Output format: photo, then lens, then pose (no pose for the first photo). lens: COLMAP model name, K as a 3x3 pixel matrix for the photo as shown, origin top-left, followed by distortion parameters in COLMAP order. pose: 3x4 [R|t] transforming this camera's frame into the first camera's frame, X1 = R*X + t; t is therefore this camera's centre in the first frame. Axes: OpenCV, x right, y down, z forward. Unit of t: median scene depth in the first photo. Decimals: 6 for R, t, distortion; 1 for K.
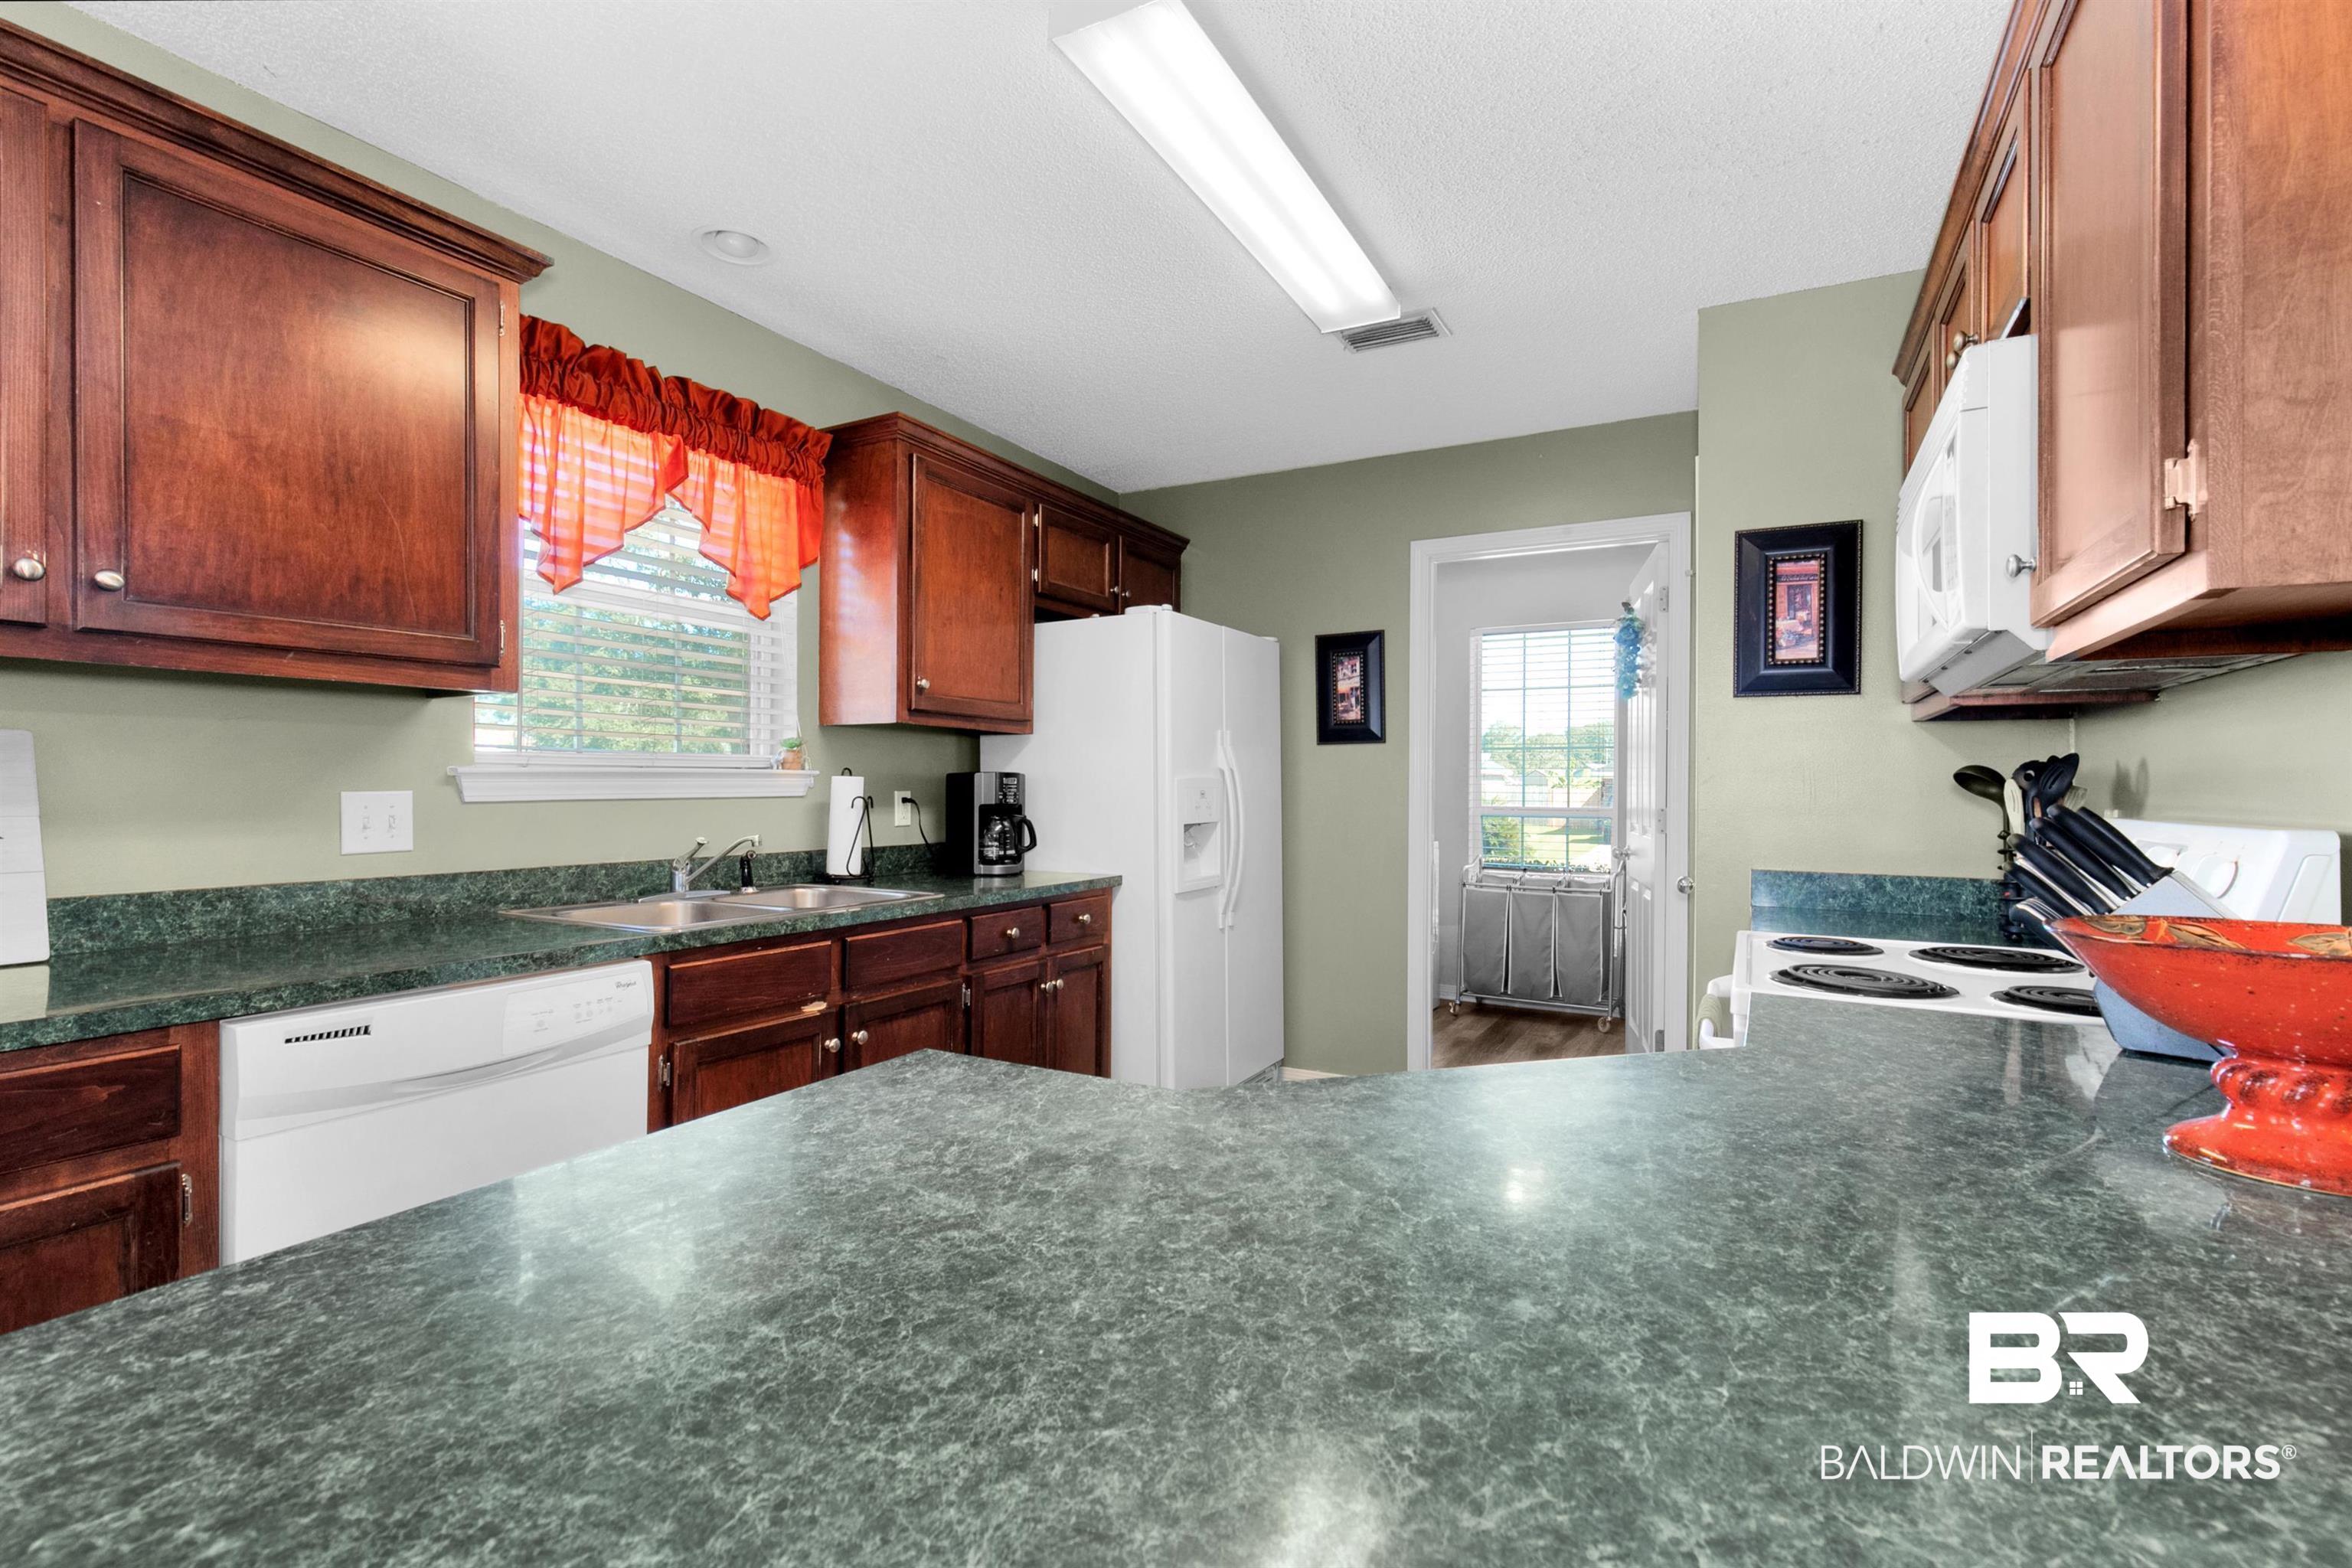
lens RADIAL K [[1079.2, 0, 1172.4], [0, 1079.2, 779.4], [0, 0, 1]] dist [-0.004419, -0.000677]
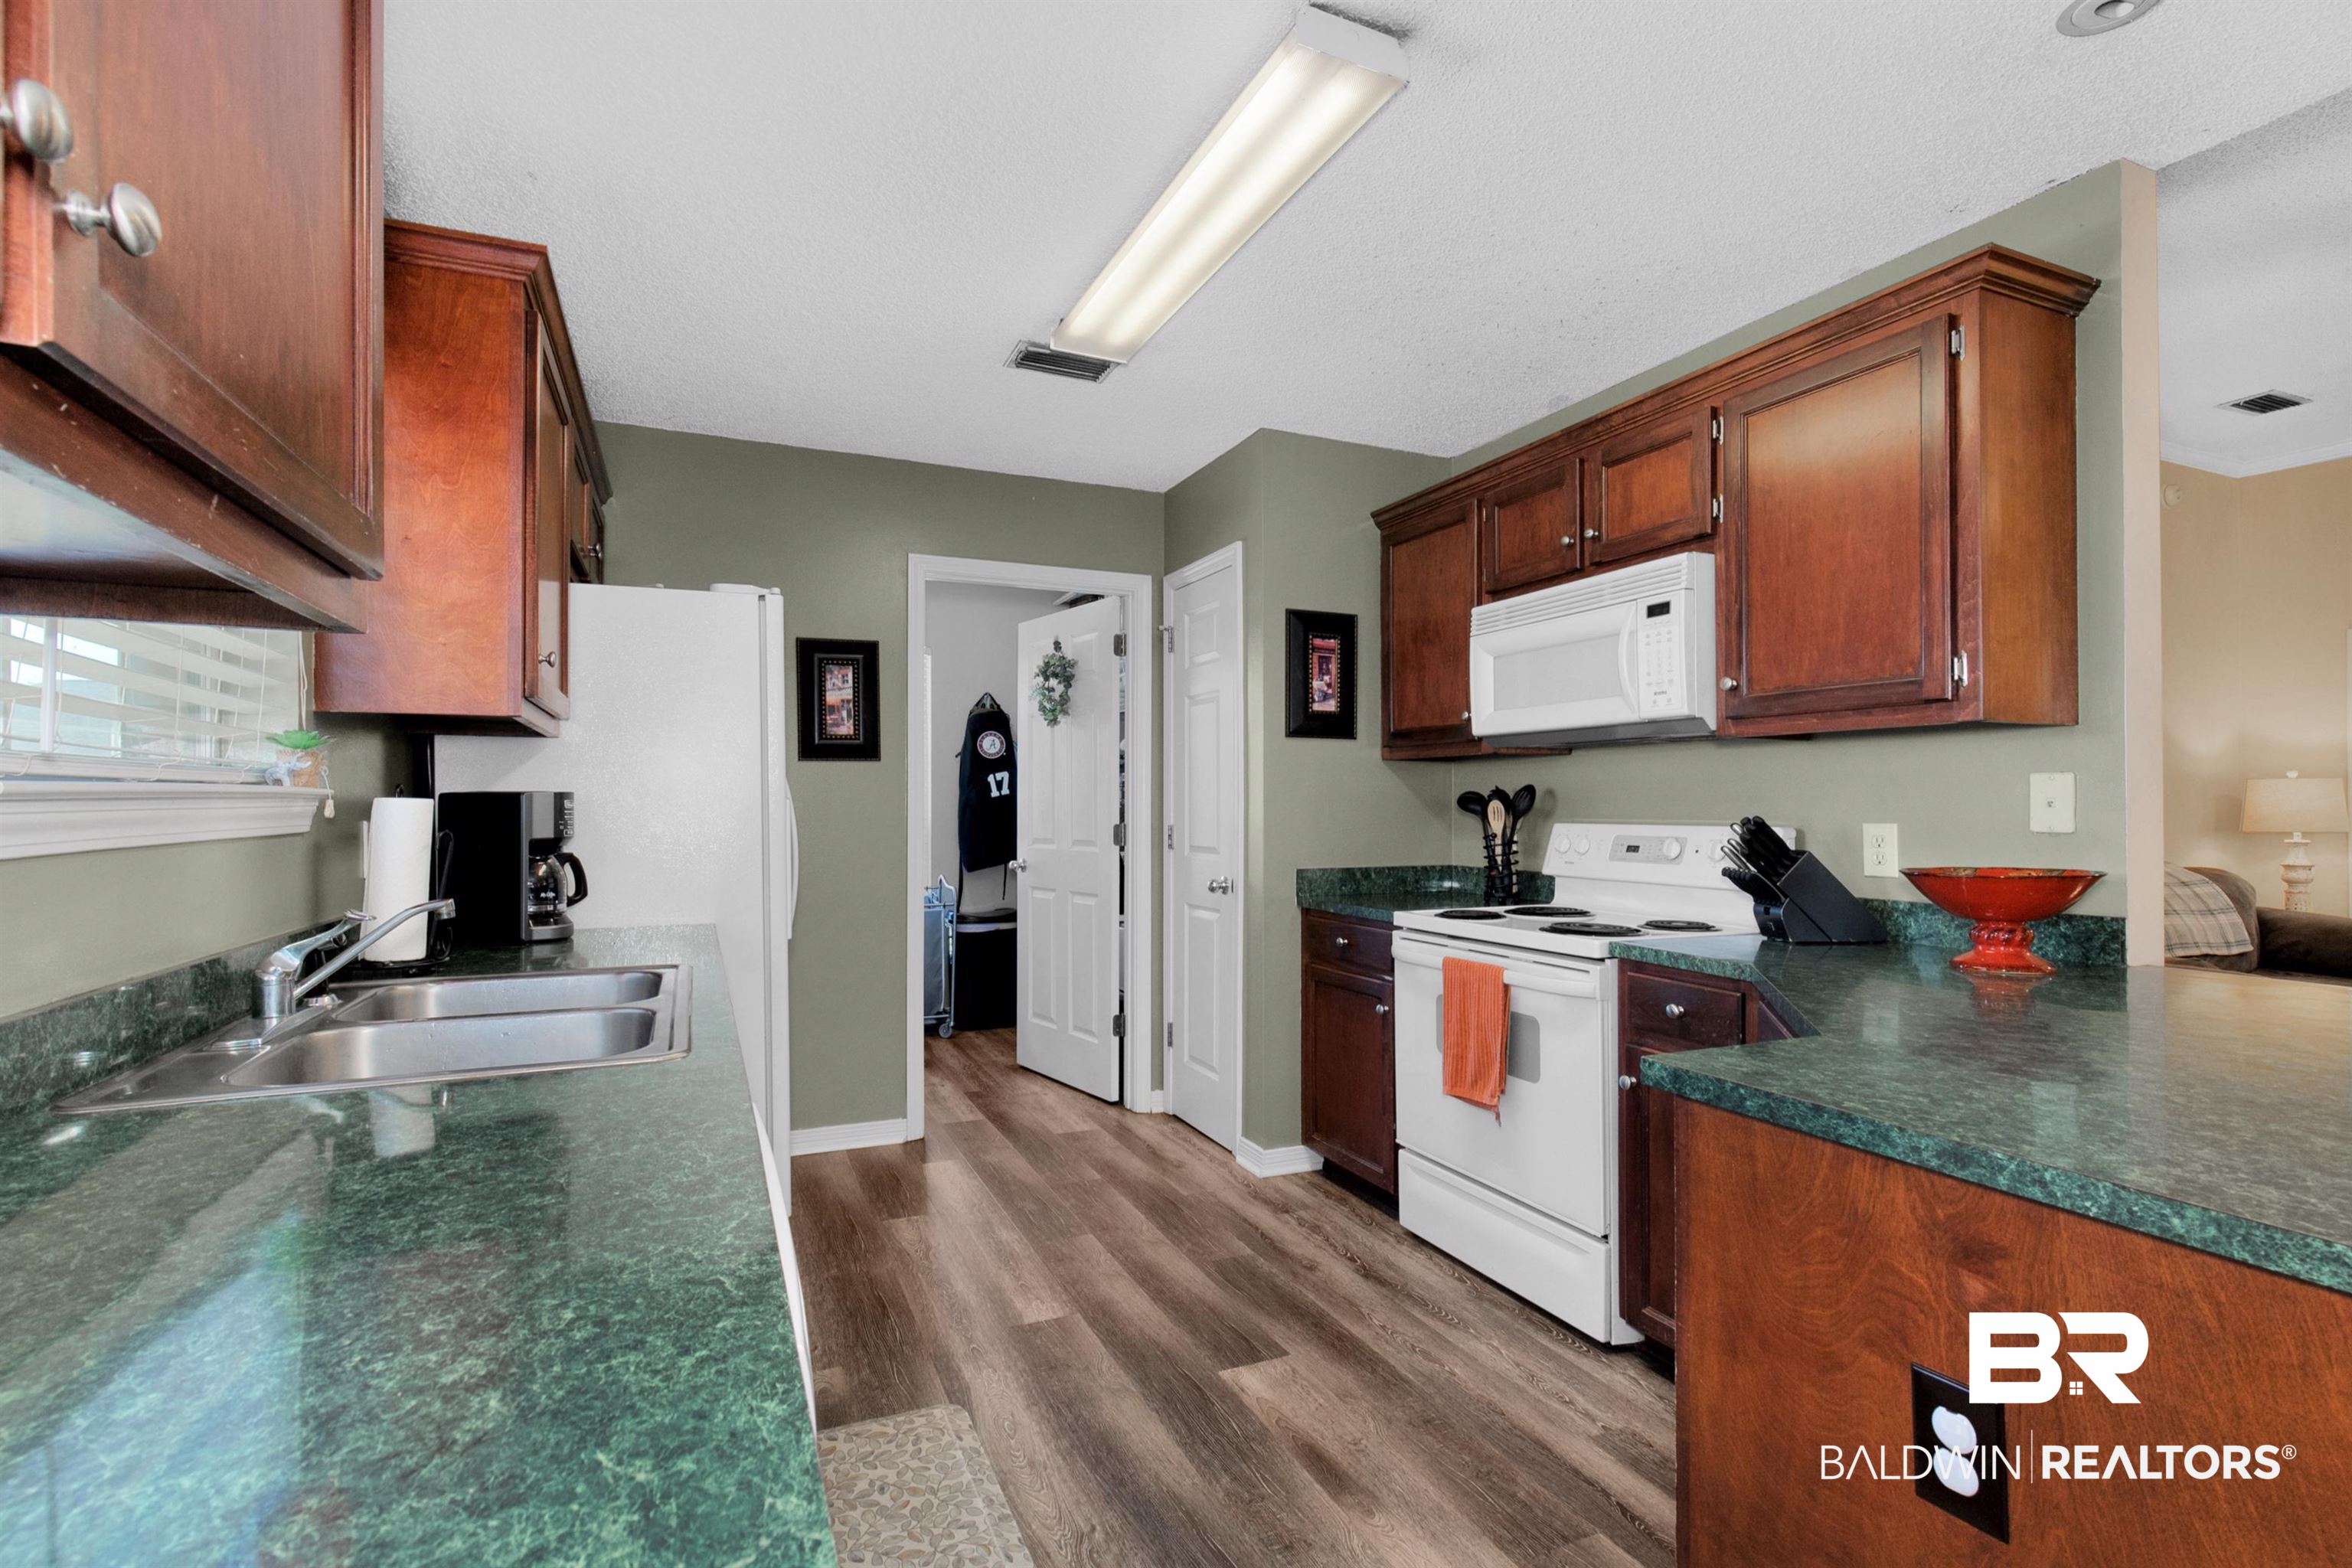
lens RADIAL K [[1079.2, 0, 1189.1], [0, 1079.2, 799.2], [0, 0, 1]] dist [-0.004419, -0.000677]
pose [[0.591396, -0.002664, 0.806377, -0.609982], [-0.000752, 0.999992, 0.003855, -0.005914], [-0.806381, -0.002887, 0.591390, 0.333565]]
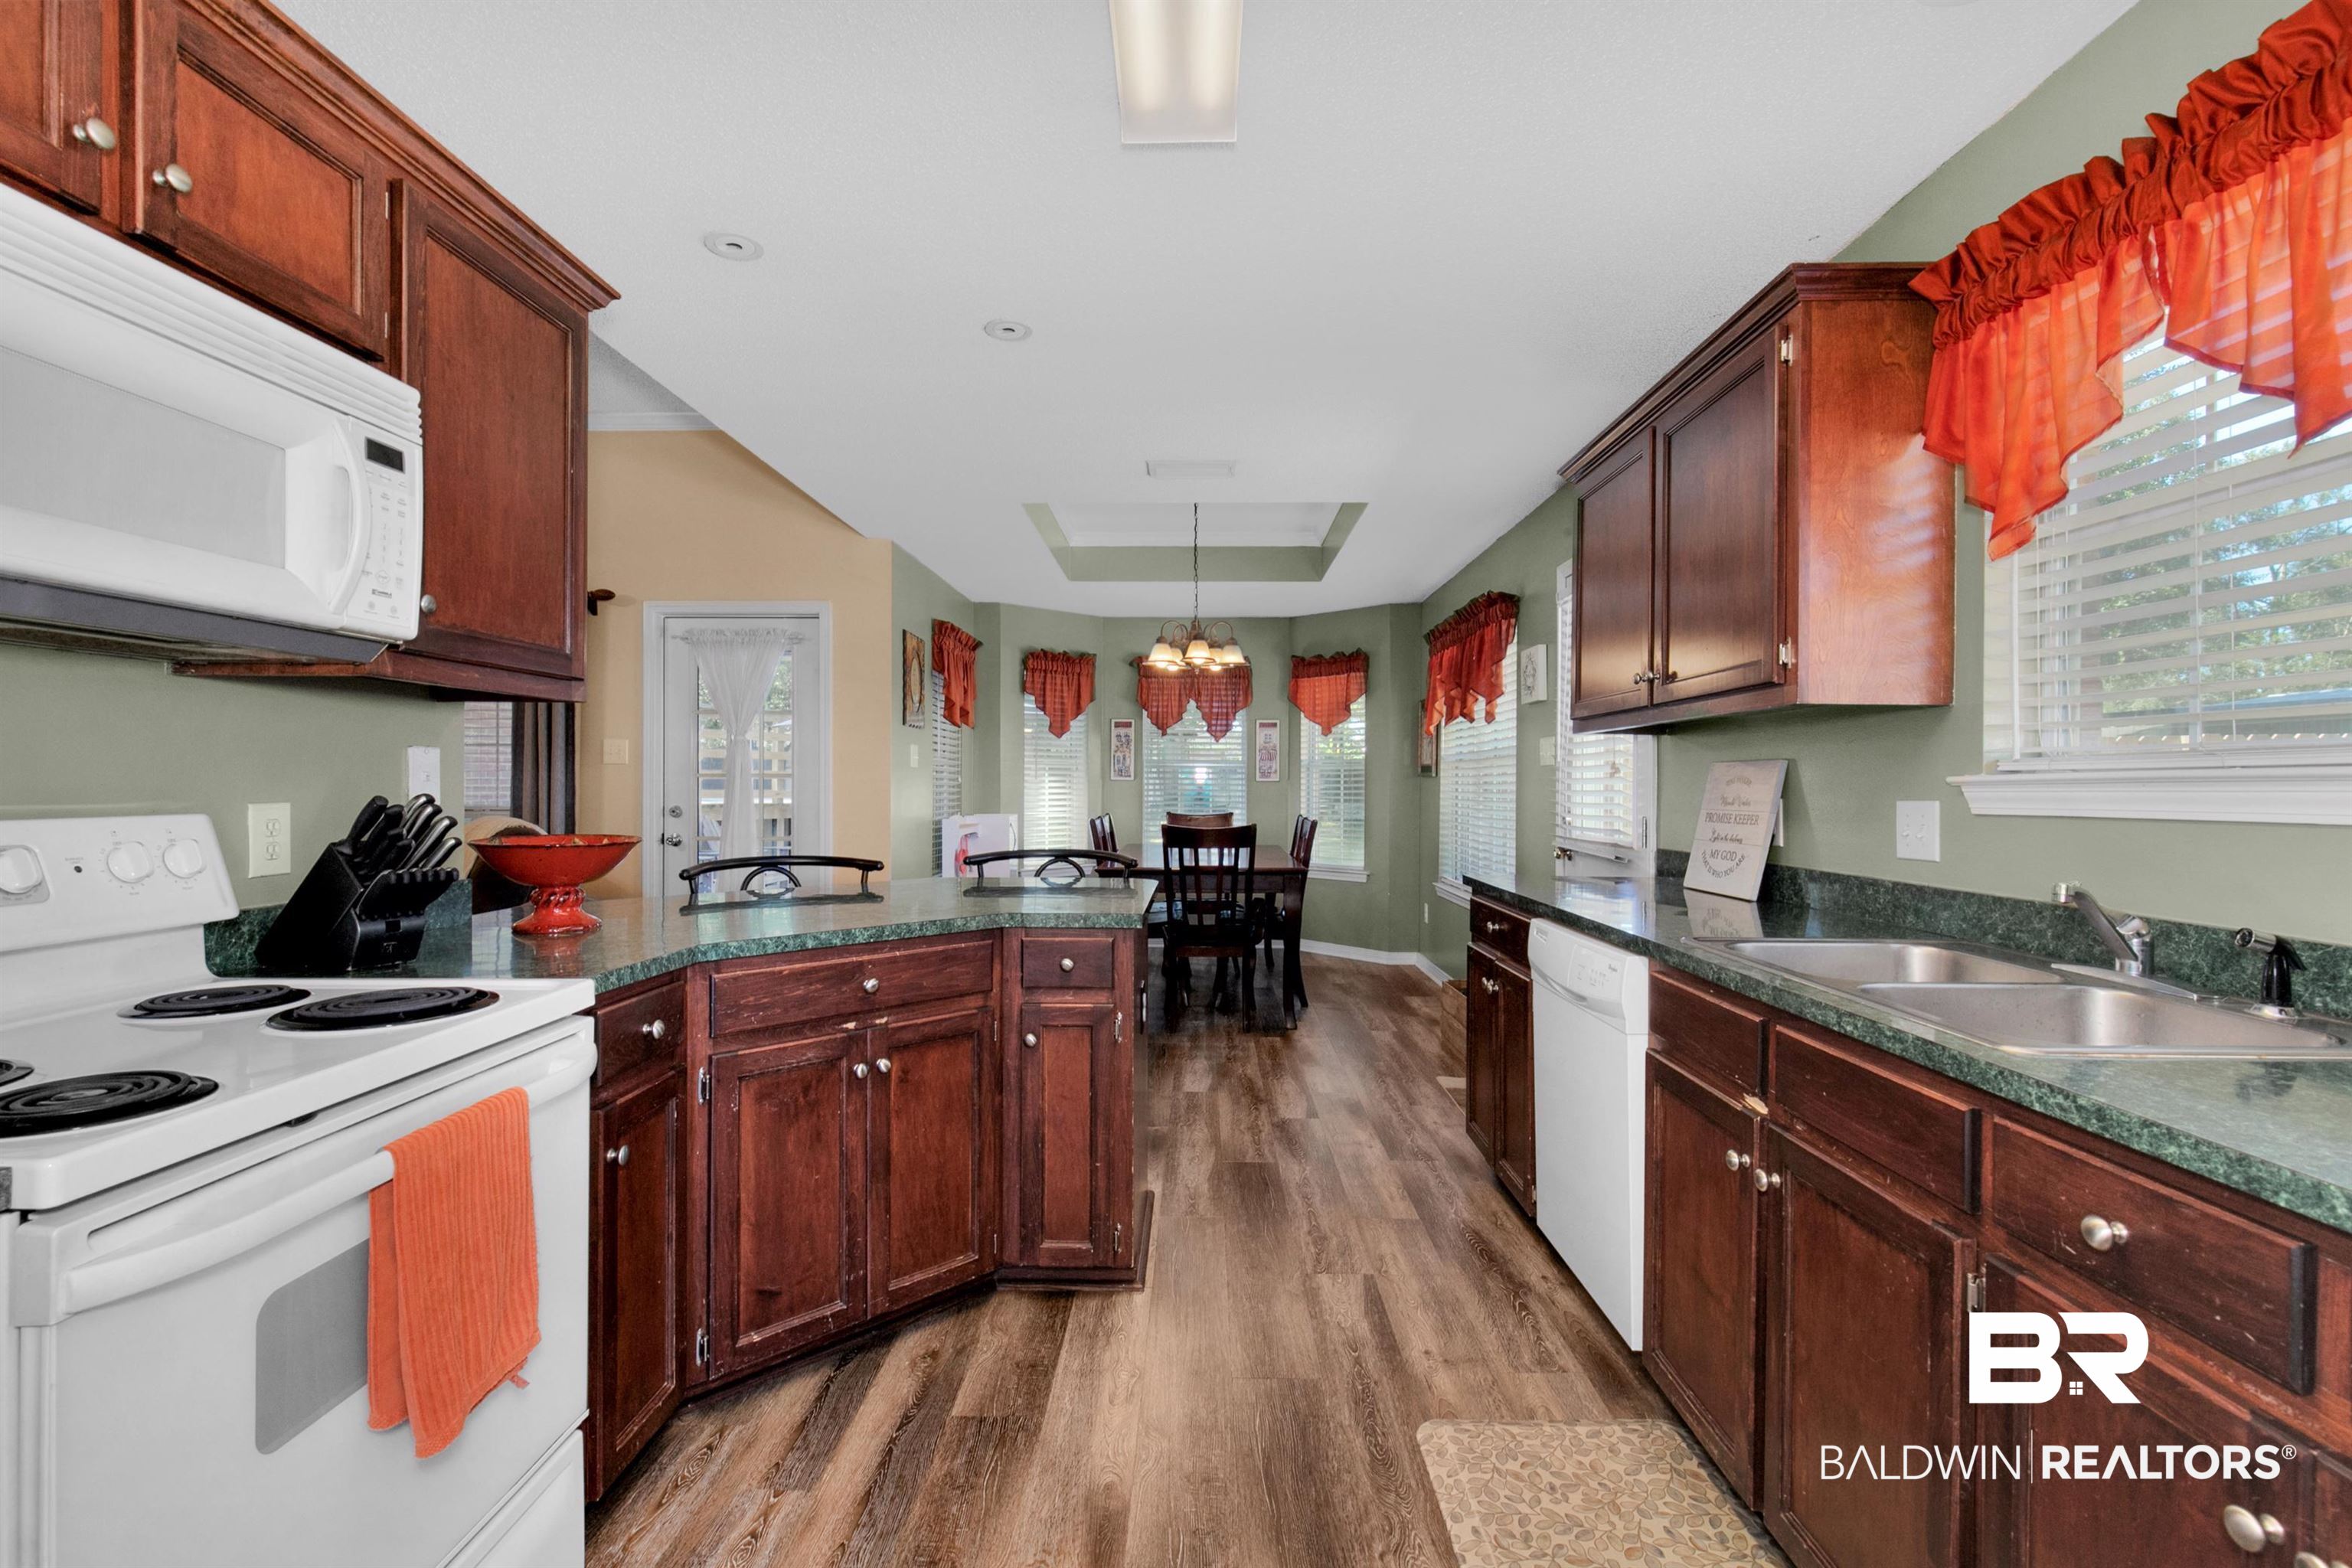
lens RADIAL K [[1079.2, 0, 1200.2], [0, 1079.2, 788.8], [0, 0, 1]] dist [-0.004419, -0.000677]
pose [[-0.870546, -0.007819, -0.492025, 0.296393], [-0.006966, 0.999969, -0.003567, 0.006877], [0.492038, 0.000322, -0.870574, 1.268513]]
